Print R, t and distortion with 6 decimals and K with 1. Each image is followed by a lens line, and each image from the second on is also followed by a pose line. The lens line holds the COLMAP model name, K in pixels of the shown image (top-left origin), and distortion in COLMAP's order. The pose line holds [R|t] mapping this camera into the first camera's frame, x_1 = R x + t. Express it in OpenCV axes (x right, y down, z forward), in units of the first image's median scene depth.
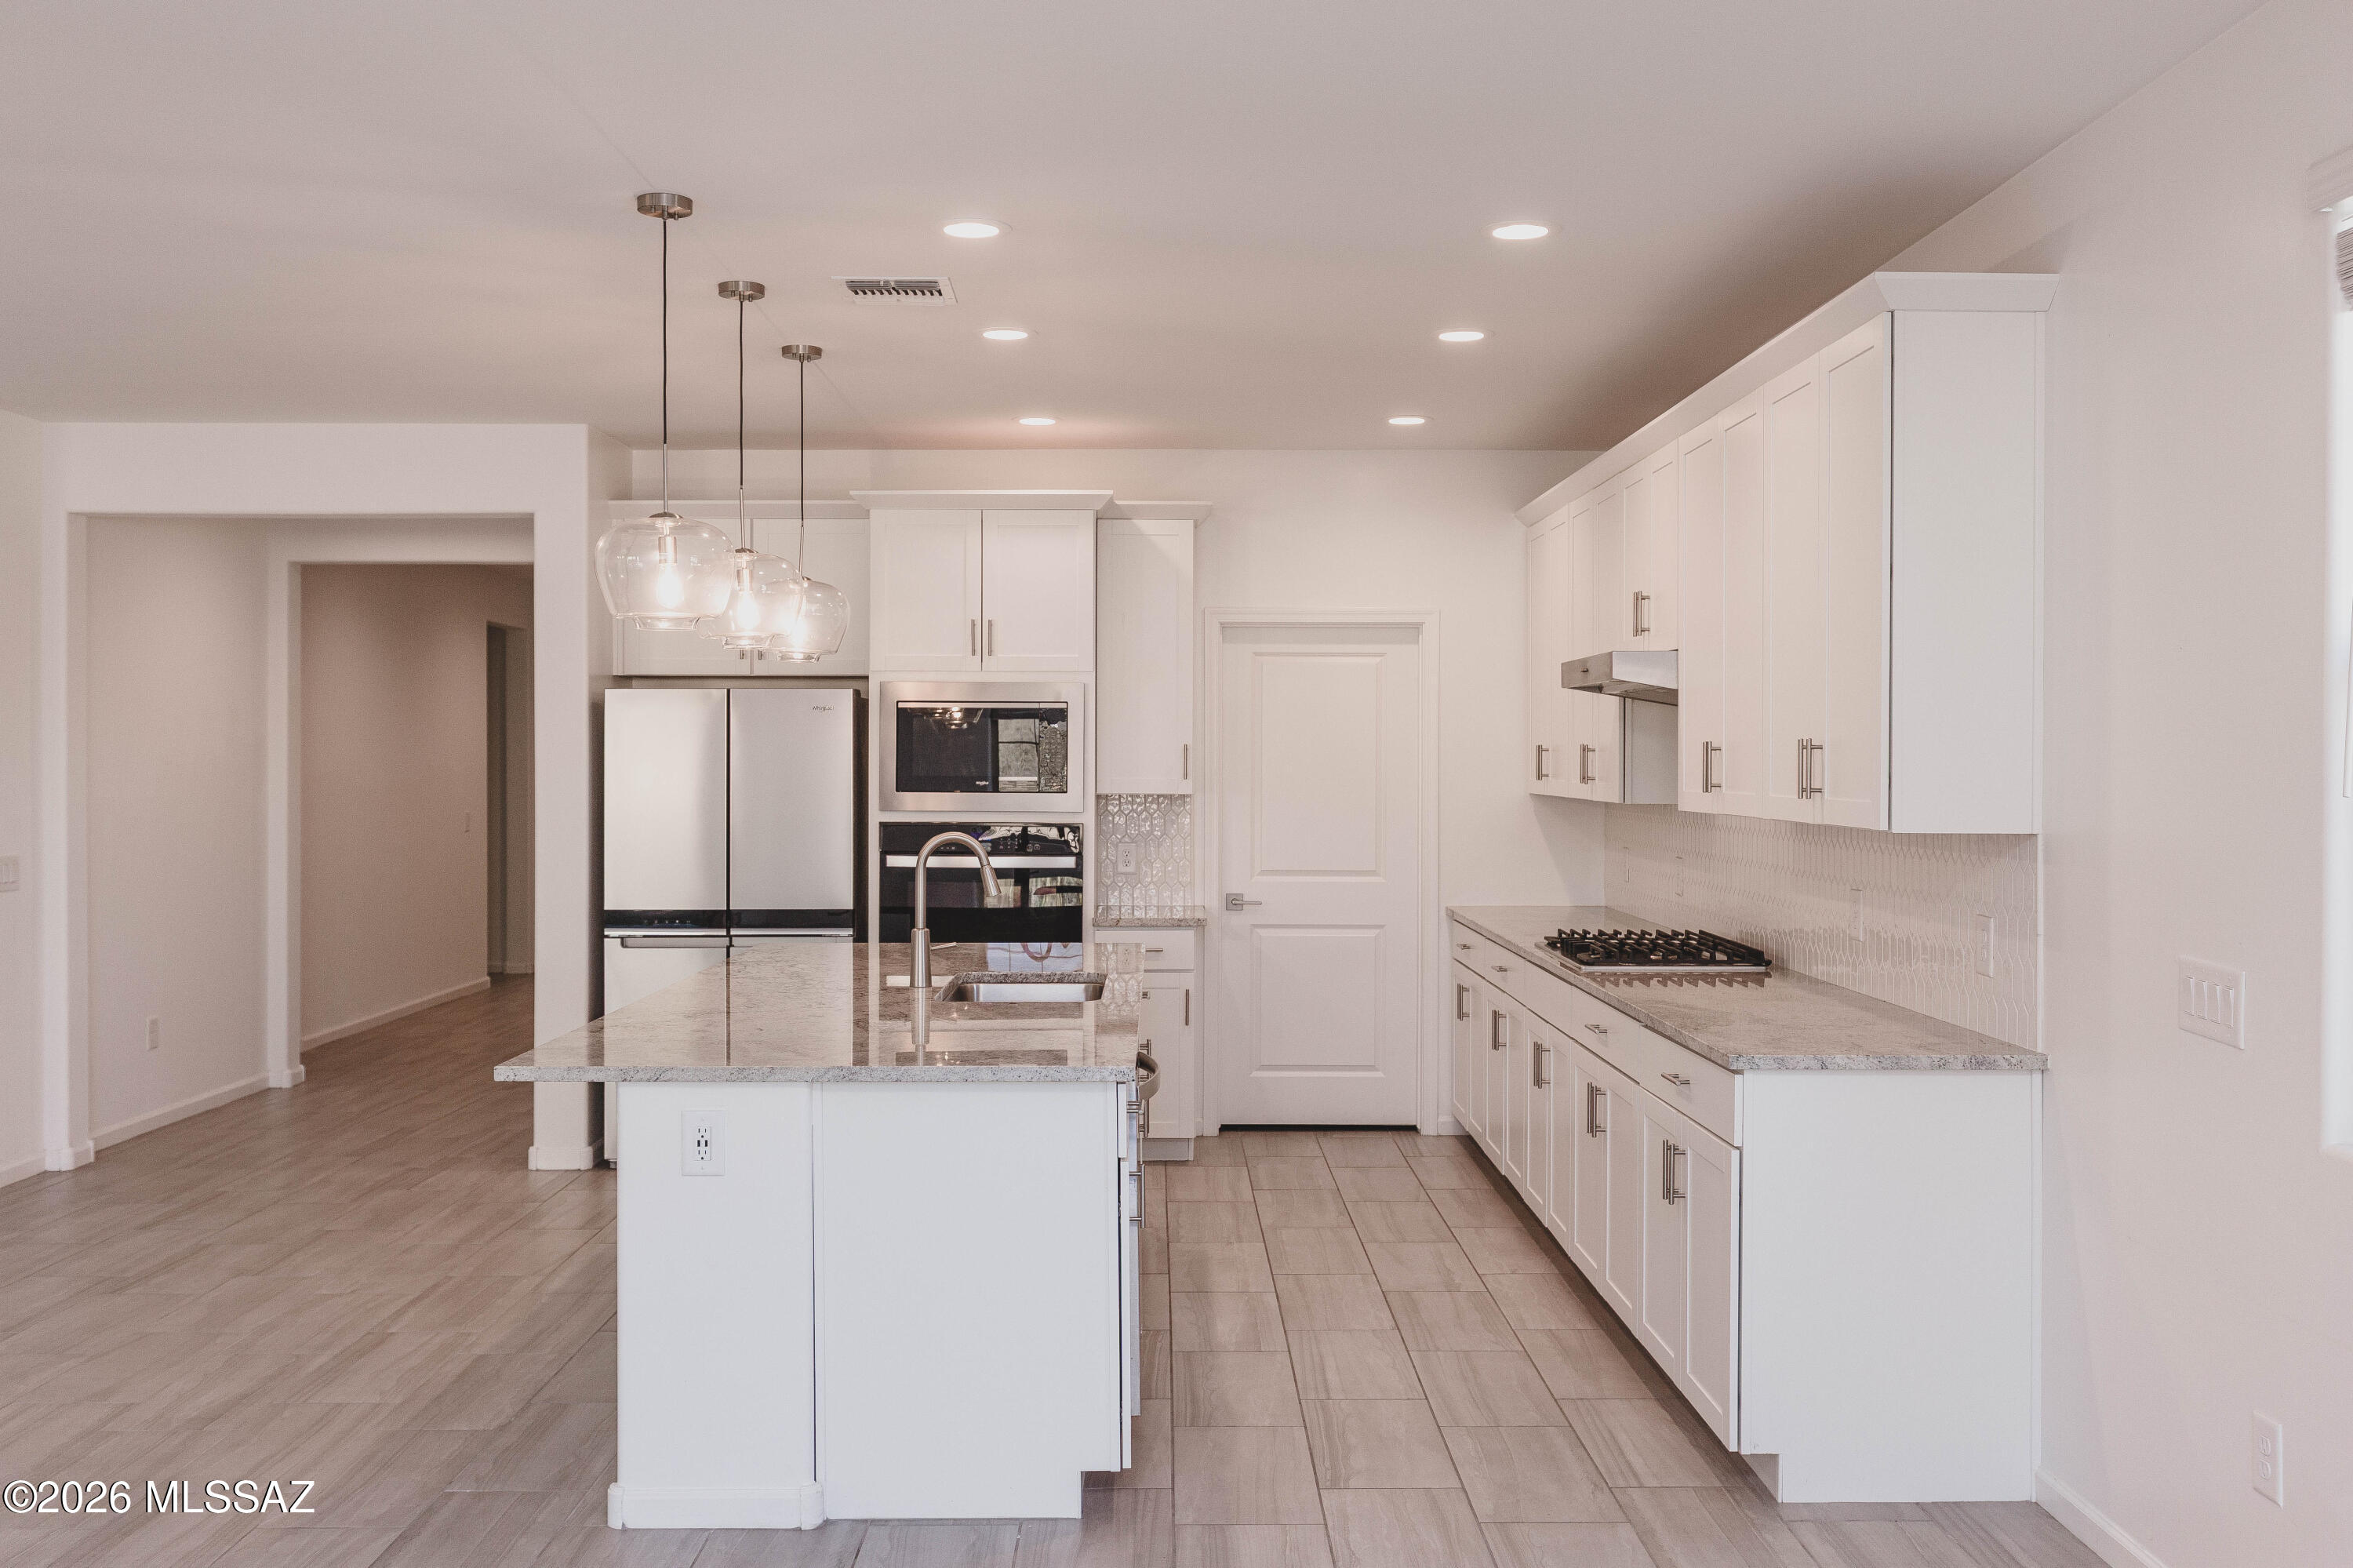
lens RADIAL K [[2244.7, 0, 1176.0], [0, 2244.7, 777.6], [0, 0, 1]] dist [-0.001179, 0.000000]
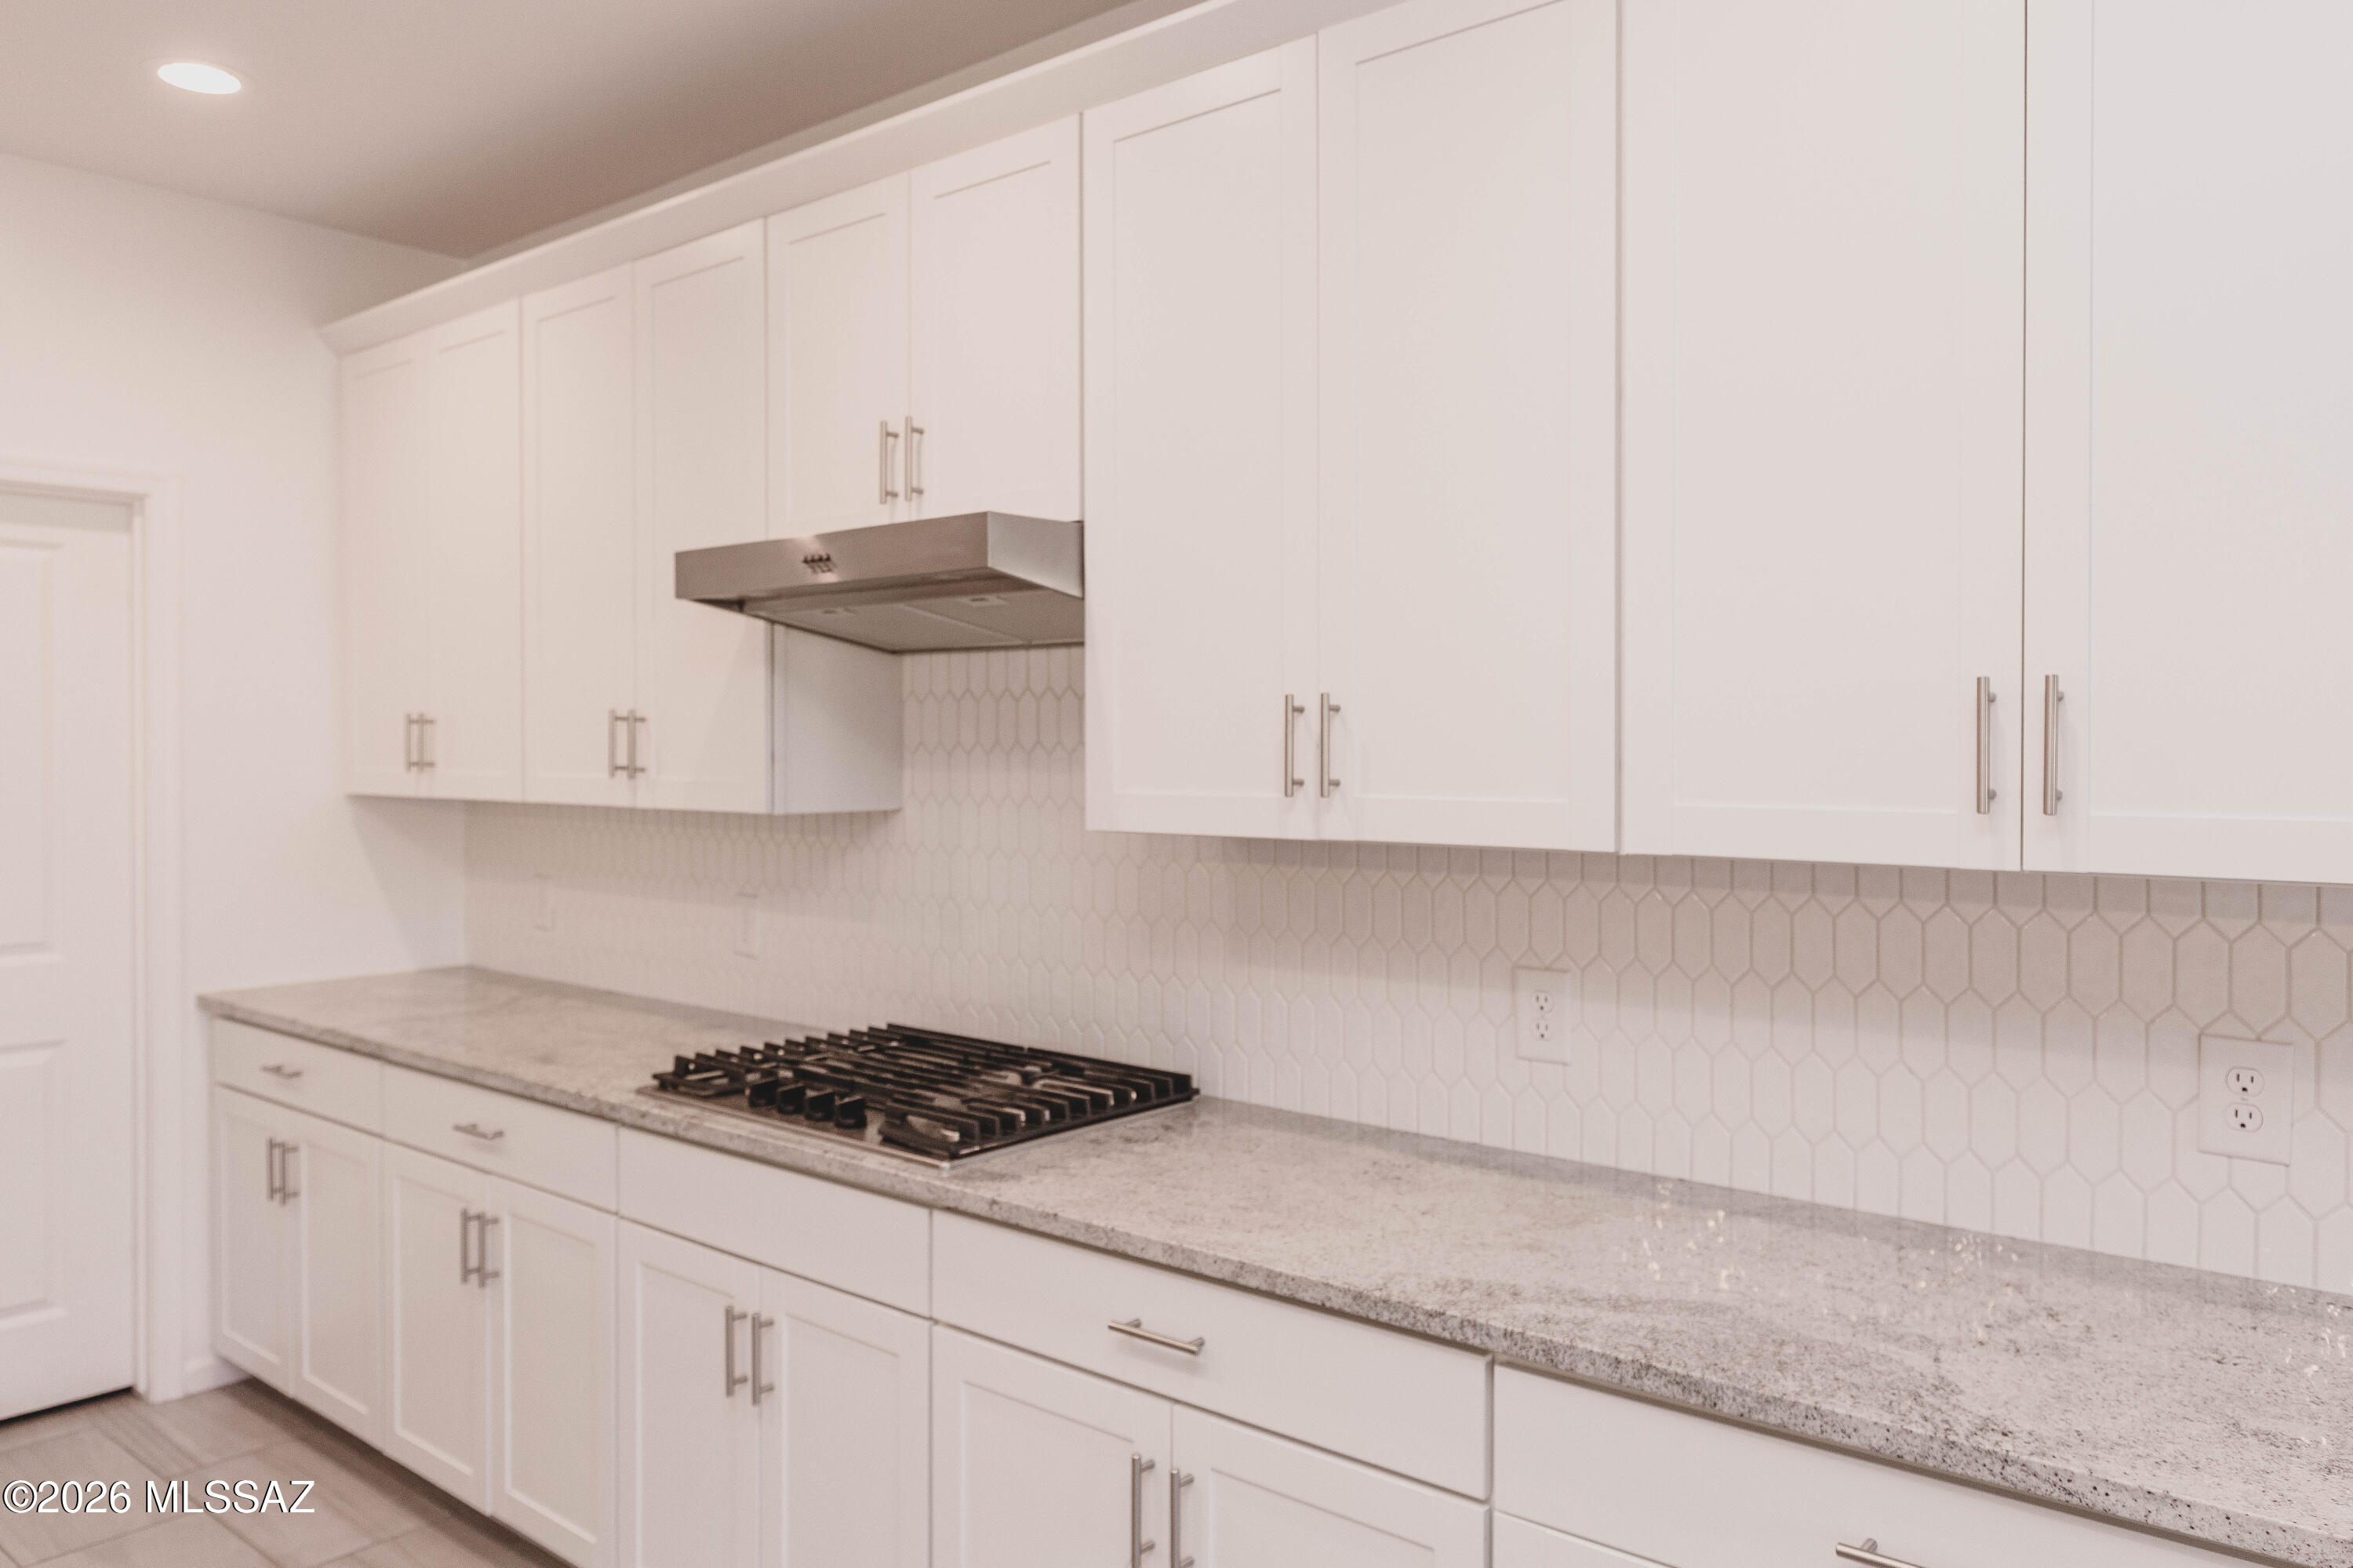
lens RADIAL K [[1636.5, 0, 1176.1], [0, 1636.5, 770.7], [0, 0, 1]] dist [-0.002354, -0.000519]
pose [[0.638763, -0.014699, 0.769263, -0.043627], [0.008797, 0.999892, 0.011801, -0.002404], [-0.769353, -0.000771, 0.638823, 0.573371]]
